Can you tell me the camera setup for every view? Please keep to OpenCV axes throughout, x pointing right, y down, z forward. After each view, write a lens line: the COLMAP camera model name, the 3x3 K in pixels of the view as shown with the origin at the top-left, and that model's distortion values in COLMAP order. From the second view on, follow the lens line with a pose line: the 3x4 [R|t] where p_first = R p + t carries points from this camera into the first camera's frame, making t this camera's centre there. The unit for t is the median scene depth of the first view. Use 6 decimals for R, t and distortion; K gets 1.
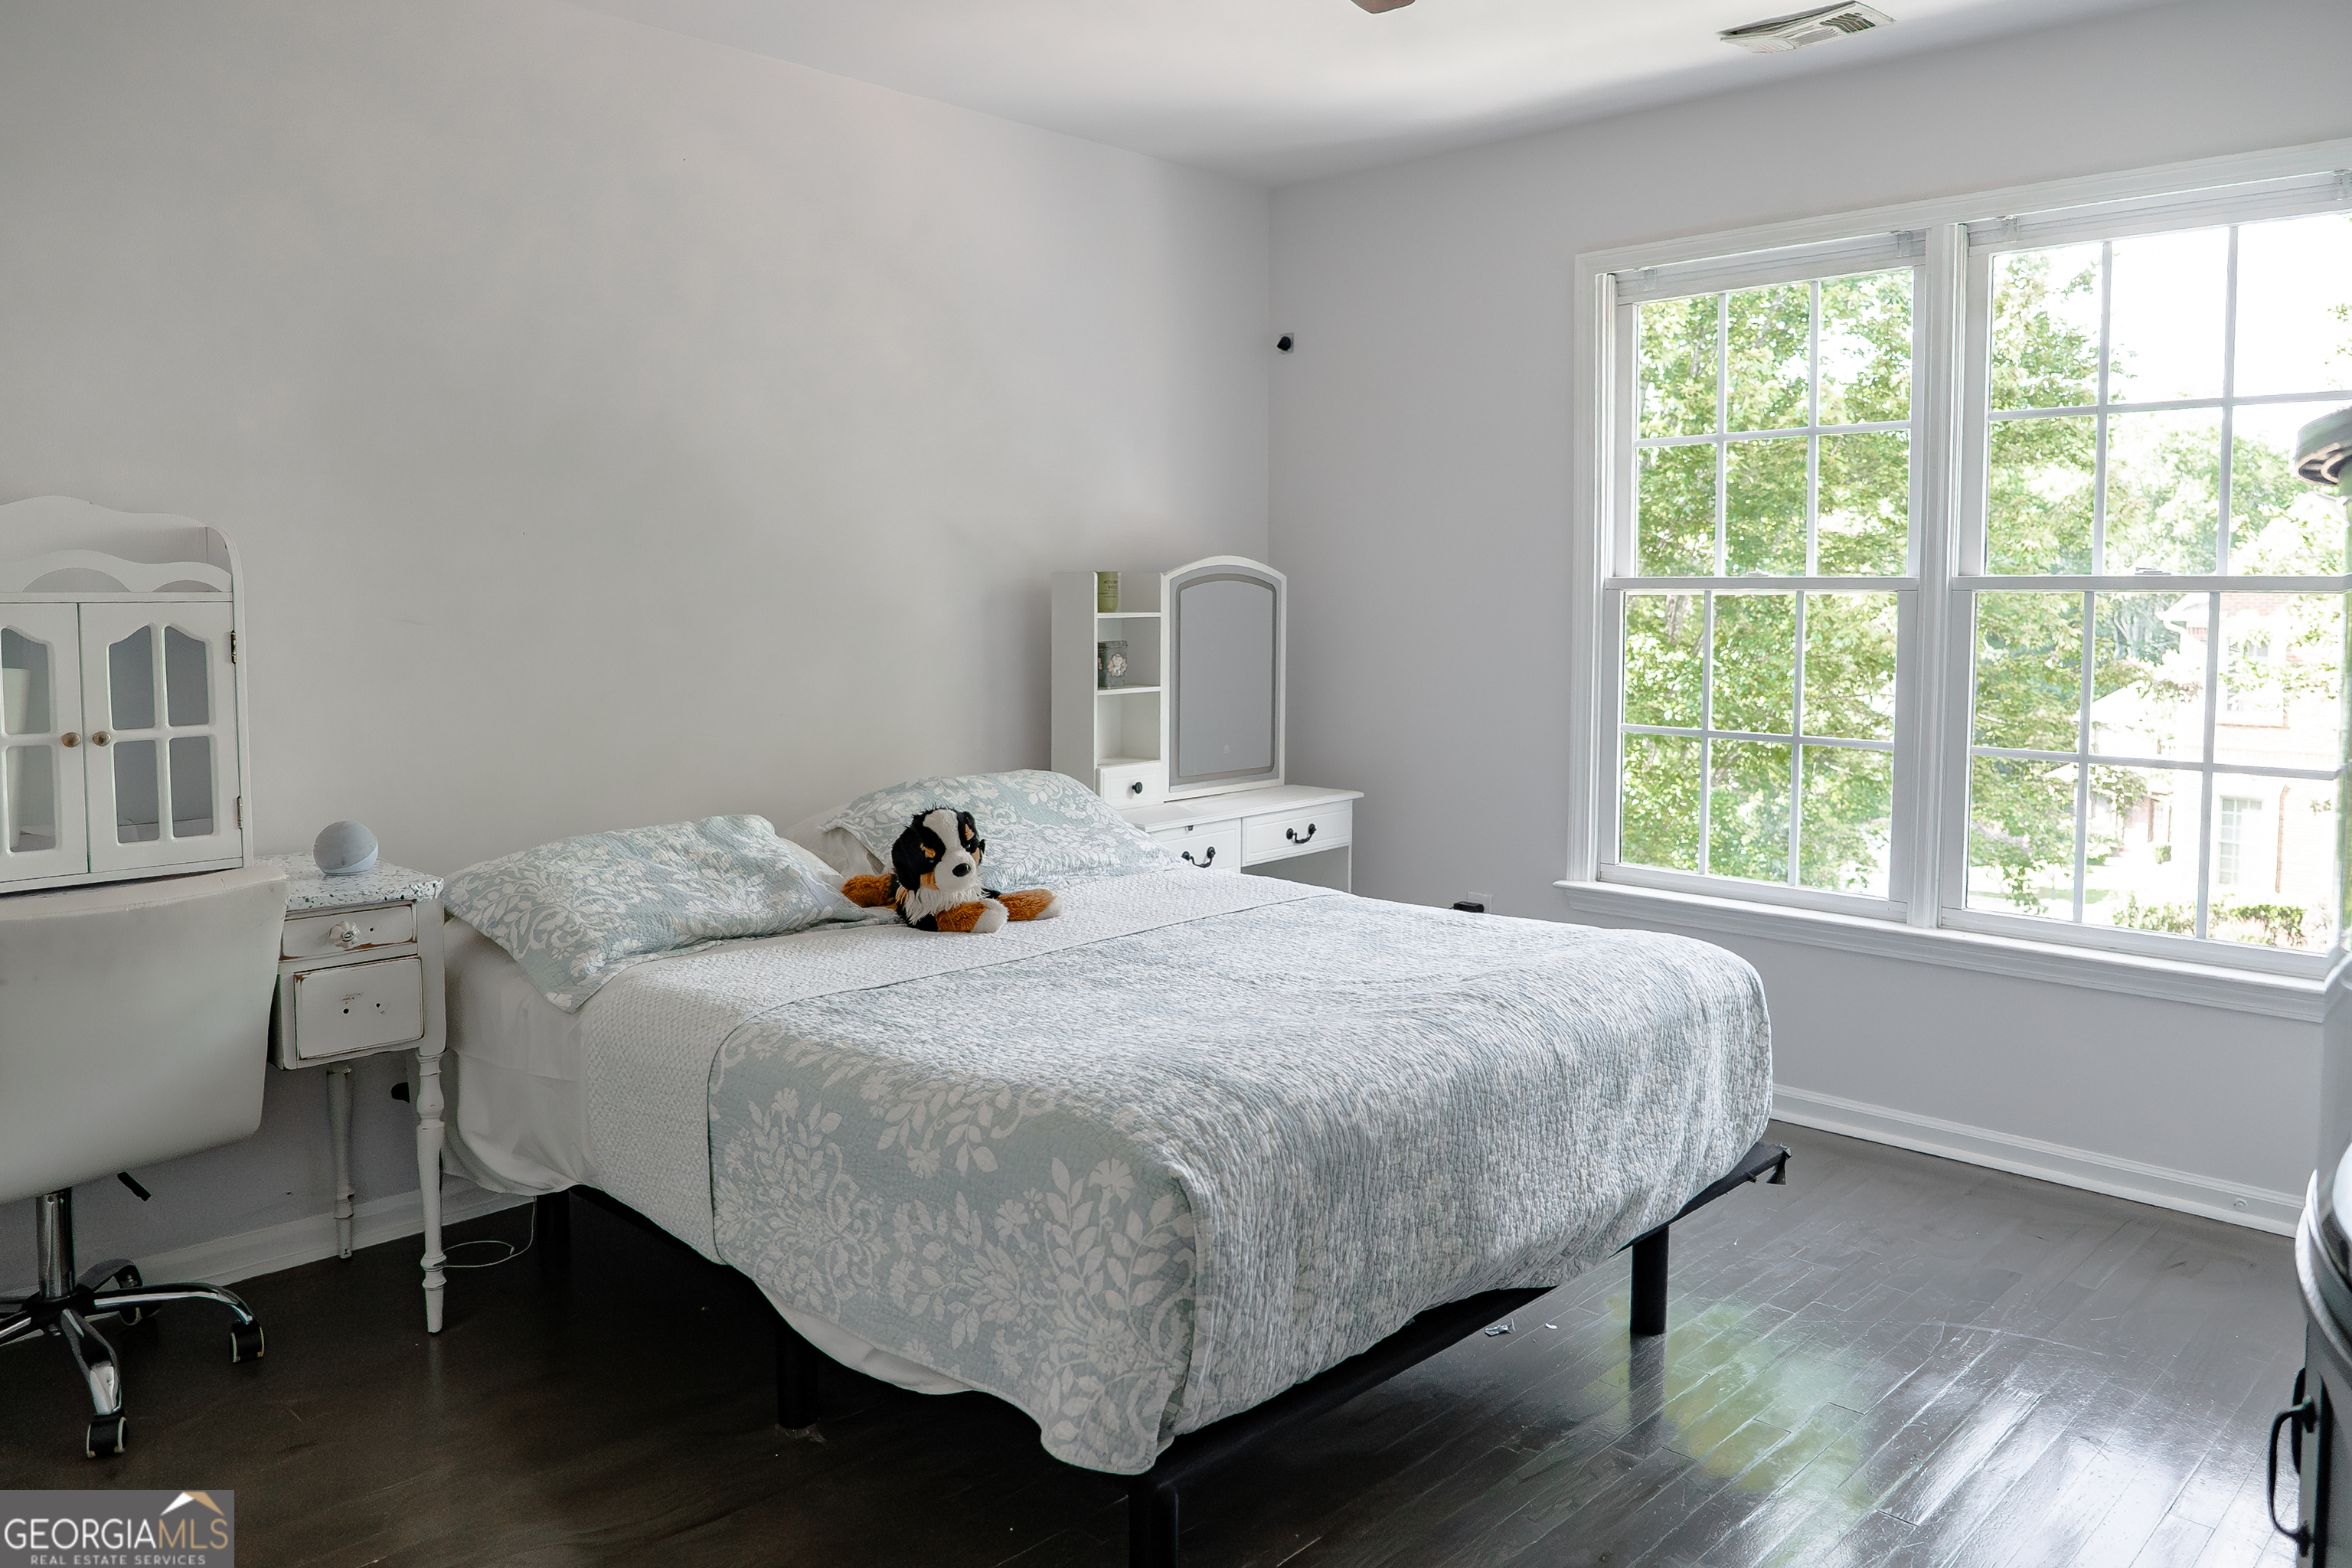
lens RADIAL K [[1673.7, 0, 1176.0], [0, 1673.7, 784.0], [0, 0, 1]] dist [-0.069983, 0.004973]
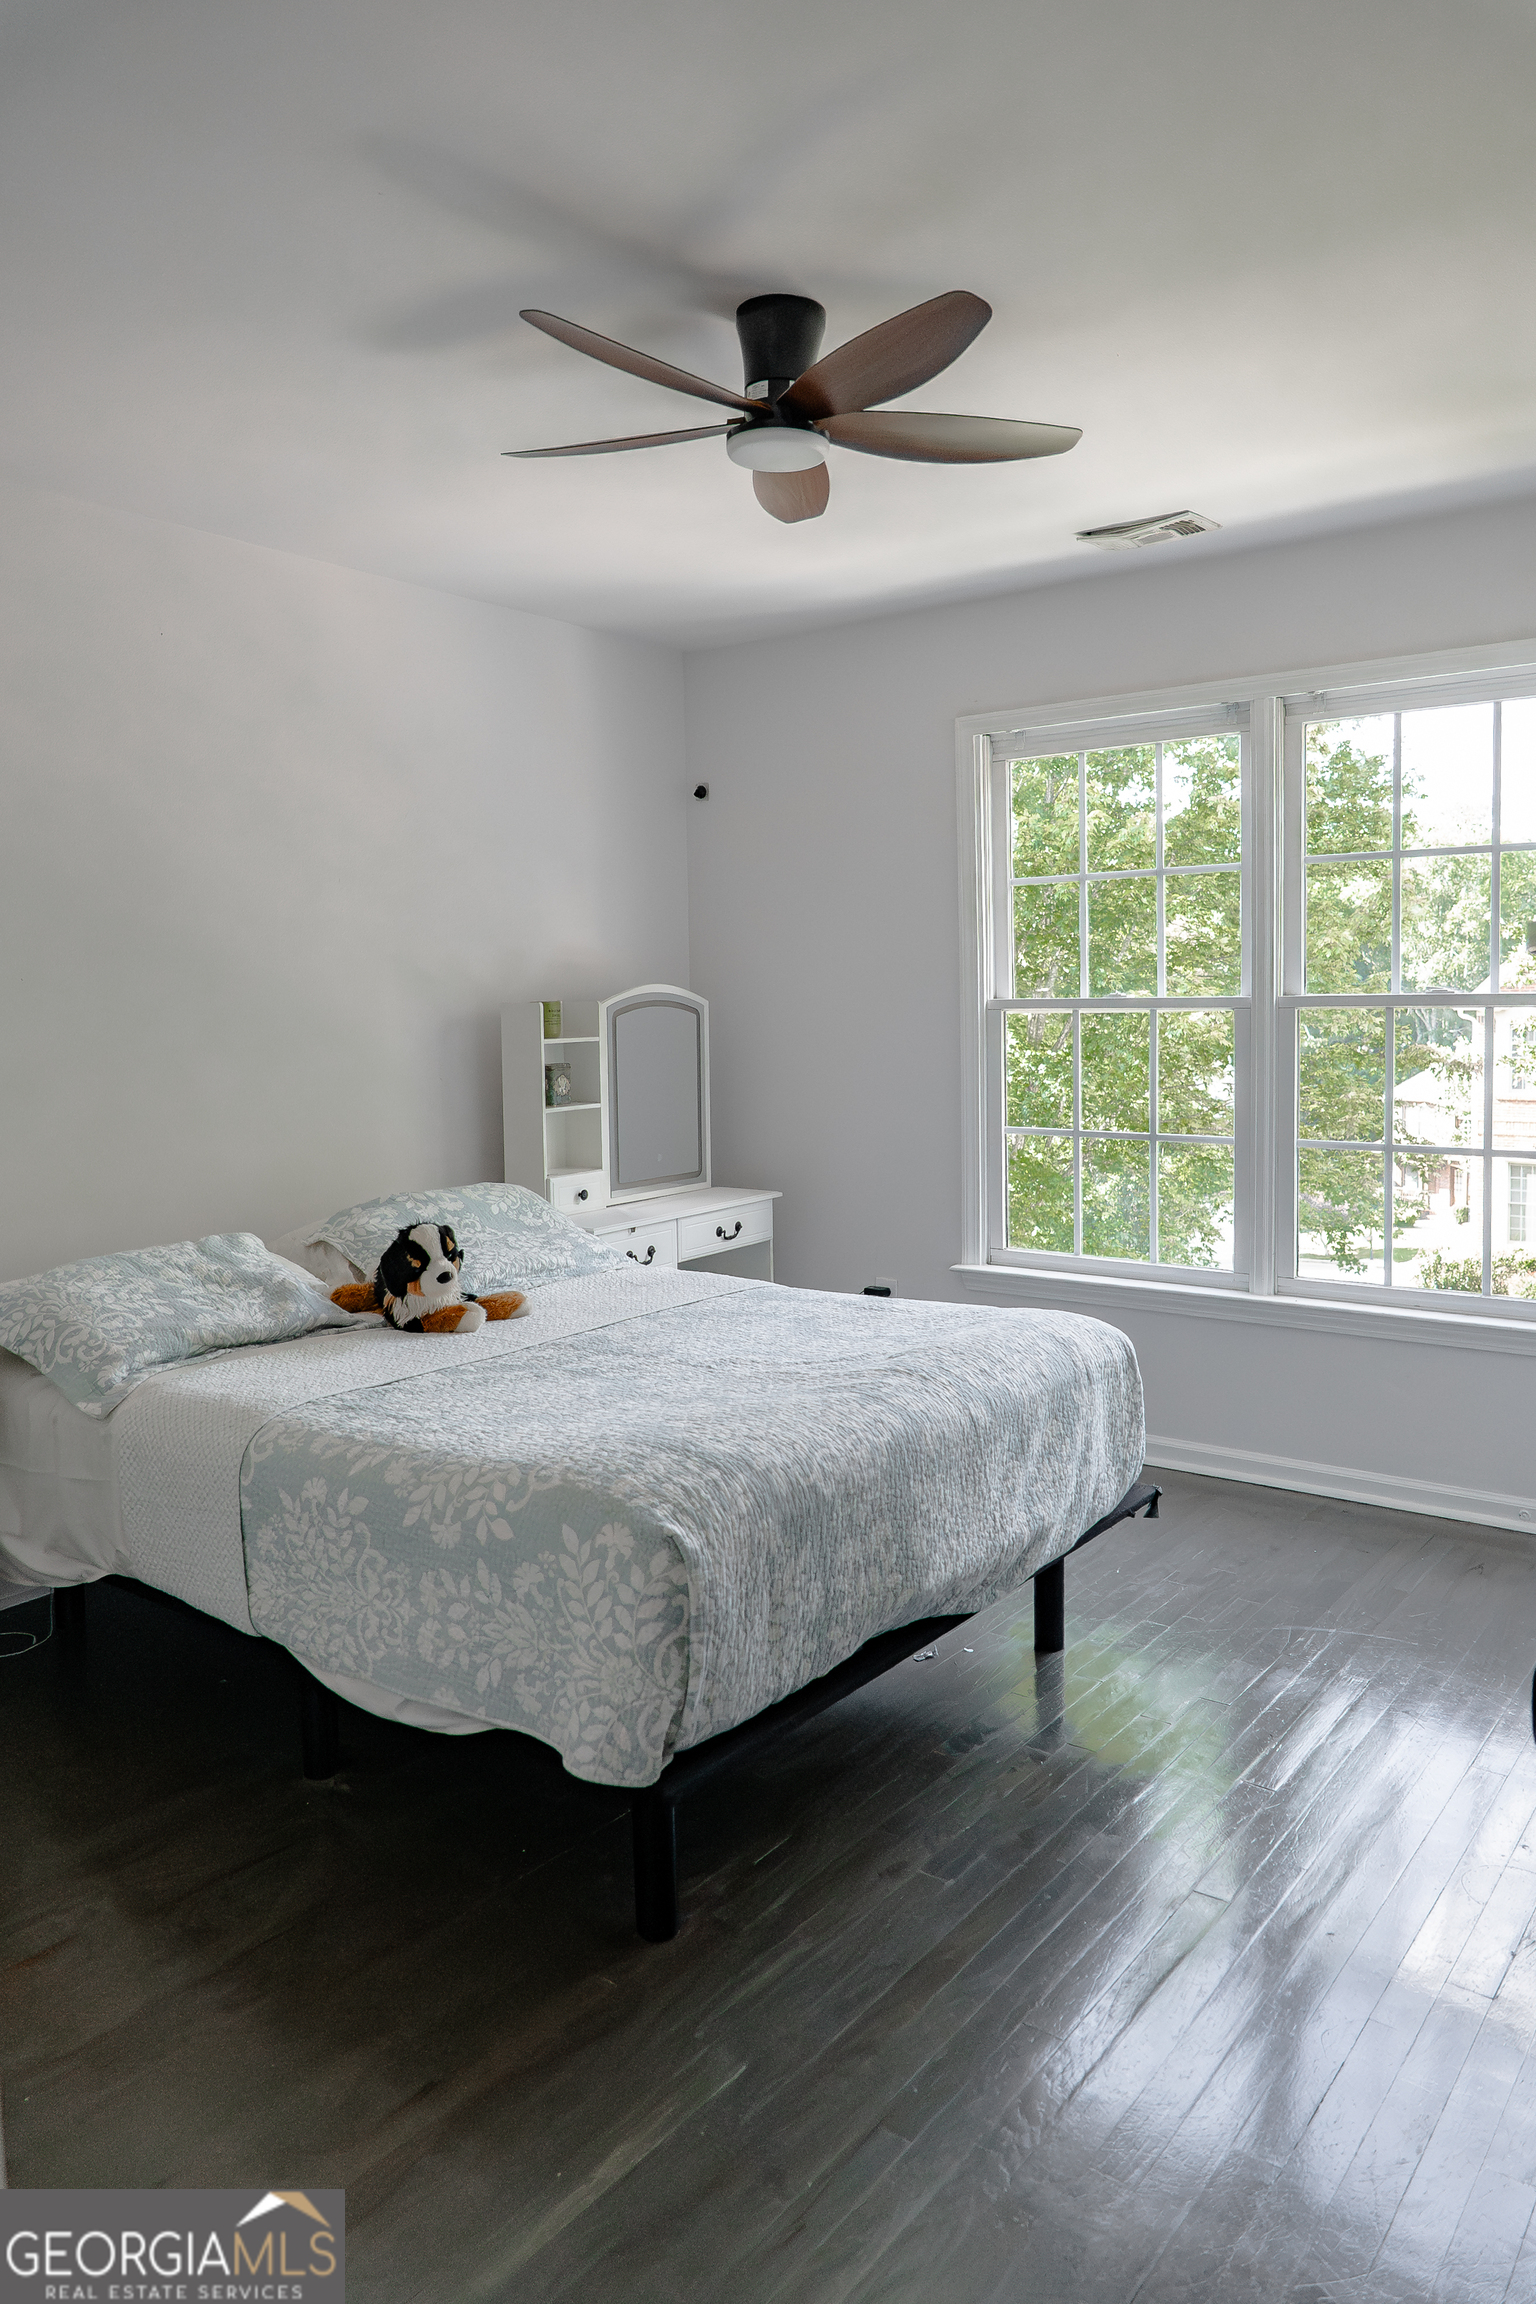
lens RADIAL K [[1640.6, 0, 768.0], [0, 1640.6, 1152.0], [0, 0, 1]] dist [-0.085112, 0.001889]
pose [[0.990530, -0.025717, 0.134865, -0.062839], [0.026750, 0.999625, -0.005852, -0.022083], [-0.134663, 0.009404, 0.990847, -0.128372]]
